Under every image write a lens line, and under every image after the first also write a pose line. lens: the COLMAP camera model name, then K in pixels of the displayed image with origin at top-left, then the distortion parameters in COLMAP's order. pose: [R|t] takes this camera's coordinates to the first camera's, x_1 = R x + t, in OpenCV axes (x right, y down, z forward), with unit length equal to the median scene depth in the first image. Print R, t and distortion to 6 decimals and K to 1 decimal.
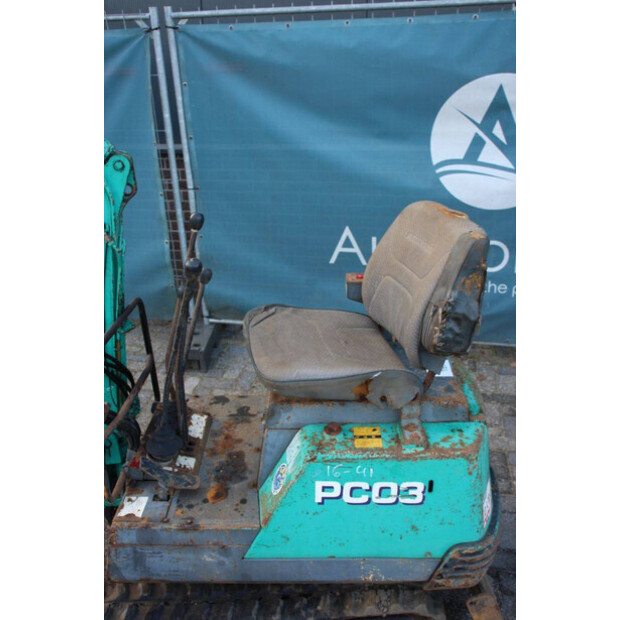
lens RADIAL K [[599.5, 0, 308.2], [0, 599.5, 311.3], [0, 0, 1]] dist [-0.053781, 0.000000]
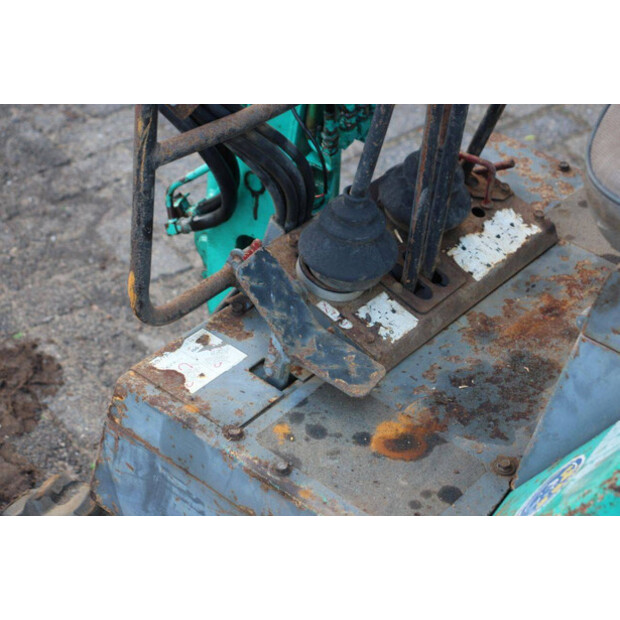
lens RADIAL K [[1454.0, 0, 309.3], [0, 1454.0, 313.1], [0, 0, 1]] dist [0.307198, 0.000000]
pose [[0.772704, 0.442387, -0.455218, 0.160889], [-0.315973, 0.890043, 0.328610, -0.019307], [0.550536, -0.110082, 0.827522, 0.281068]]
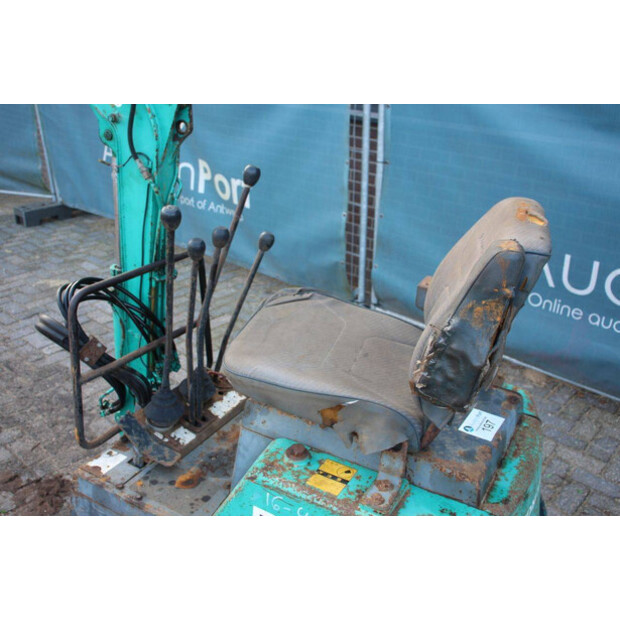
lens RADIAL K [[621.8, 0, 312.4], [0, 621.8, 308.2], [0, 0, 1]] dist [-0.054307, 0.000000]
pose [[0.880662, 0.243473, -0.406393, 0.323942], [-0.241892, 0.968677, 0.056157, -0.037114], [0.407336, 0.048848, 0.911971, 0.230261]]
